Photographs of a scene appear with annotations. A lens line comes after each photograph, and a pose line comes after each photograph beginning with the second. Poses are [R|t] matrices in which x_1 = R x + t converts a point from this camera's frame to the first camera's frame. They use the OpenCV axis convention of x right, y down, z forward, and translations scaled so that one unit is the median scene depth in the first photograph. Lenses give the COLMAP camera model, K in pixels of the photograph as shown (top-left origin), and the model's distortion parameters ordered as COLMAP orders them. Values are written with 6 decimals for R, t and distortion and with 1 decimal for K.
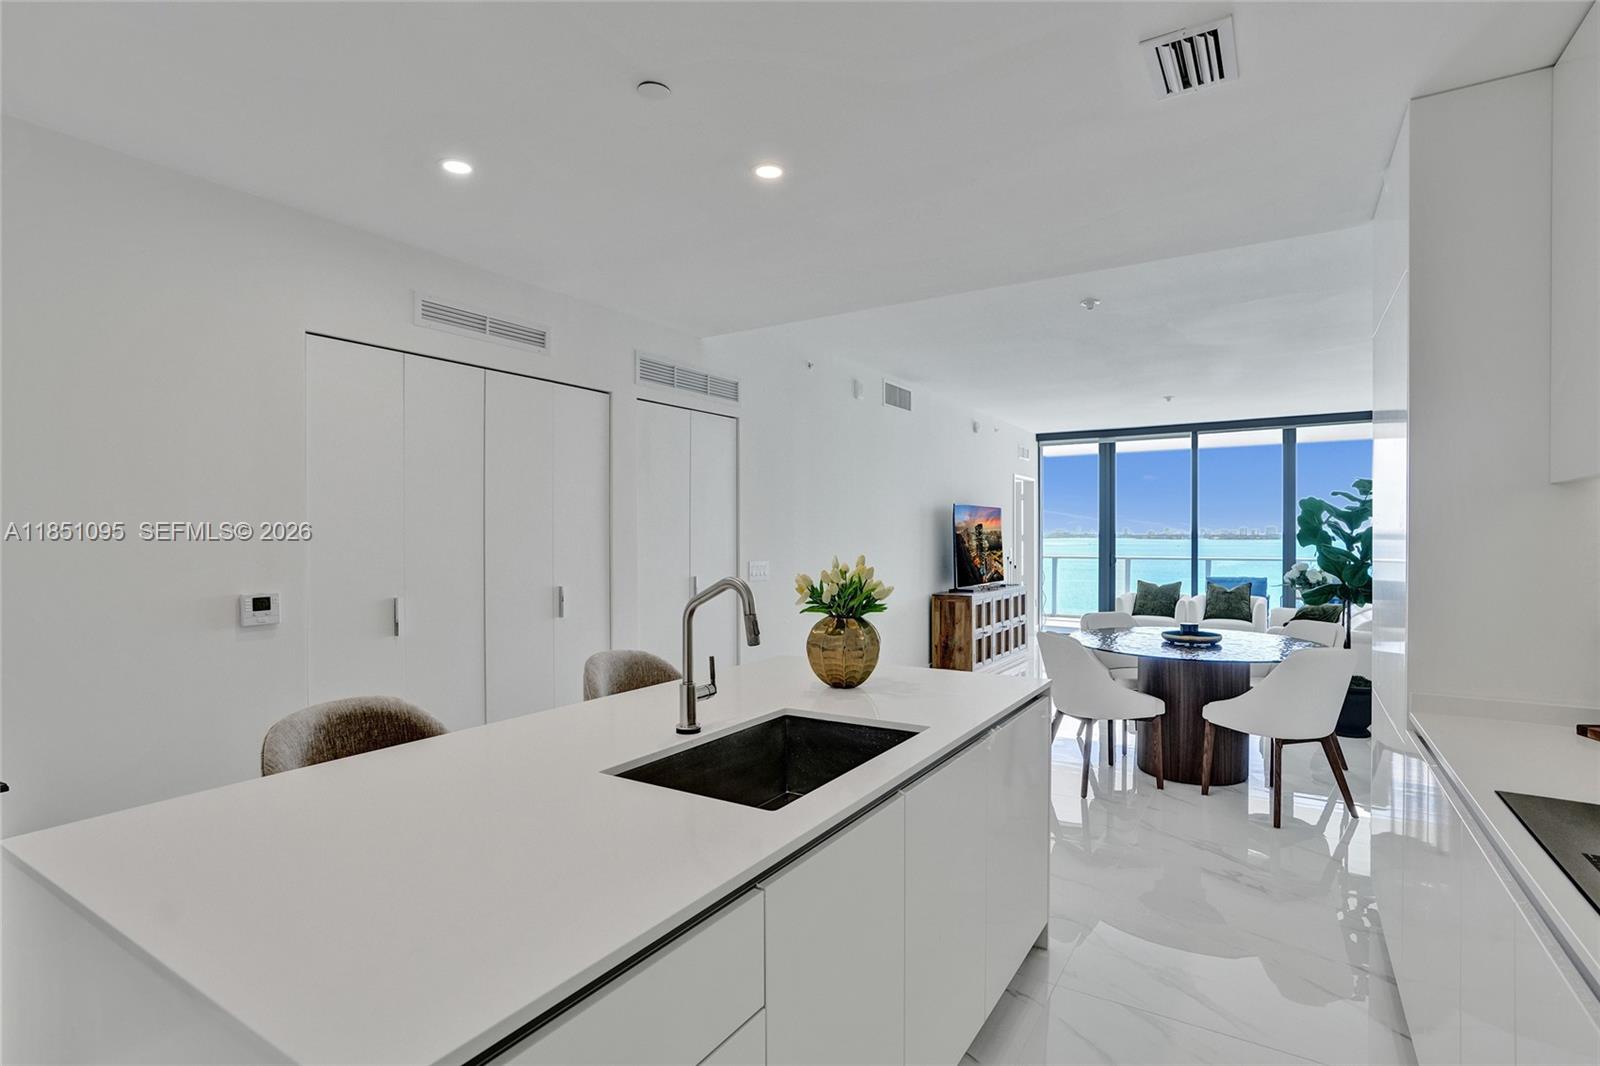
lens RADIAL K [[788.7, 0, 800.0], [0, 788.7, 533.0], [0, 0, 1]] dist [-0.002770, -0.000475]
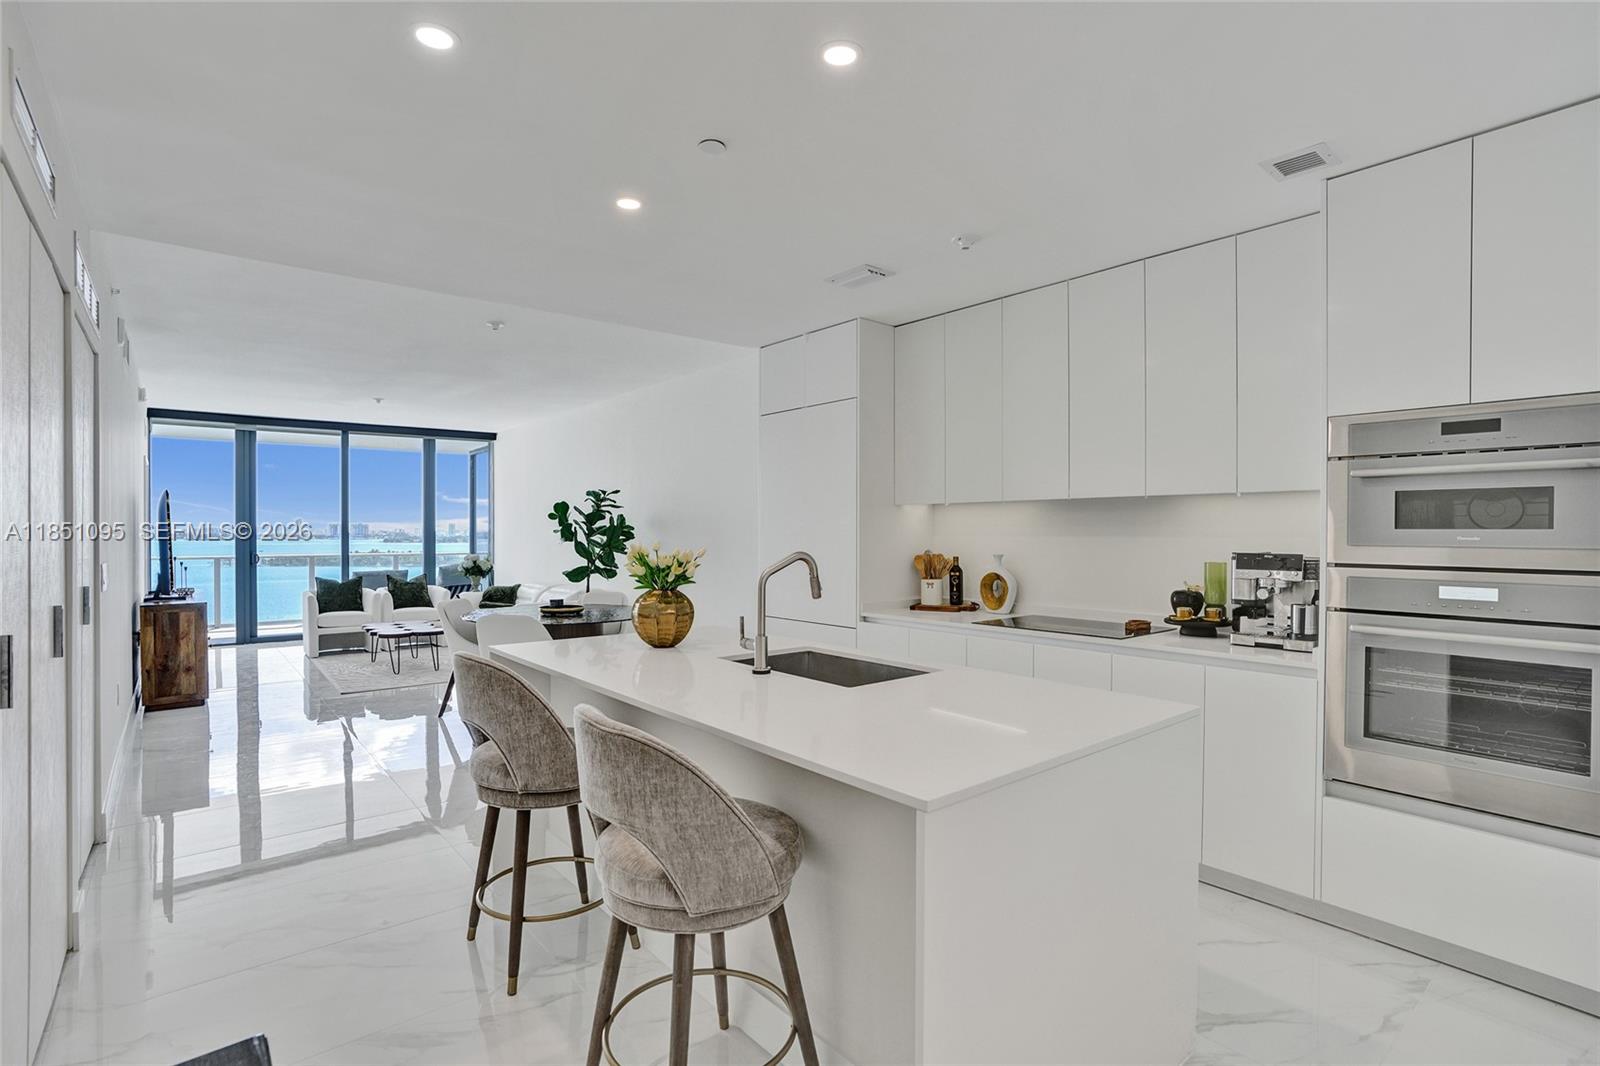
lens RADIAL K [[788.7, 0, 800.0], [0, 788.7, 533.0], [0, 0, 1]] dist [-0.002770, -0.000475]
pose [[0.332089, -0.001847, 0.943246, -0.356230], [-0.000257, 0.999998, 0.002049, 0.003752], [-0.943248, -0.000923, 0.332087, 0.125435]]
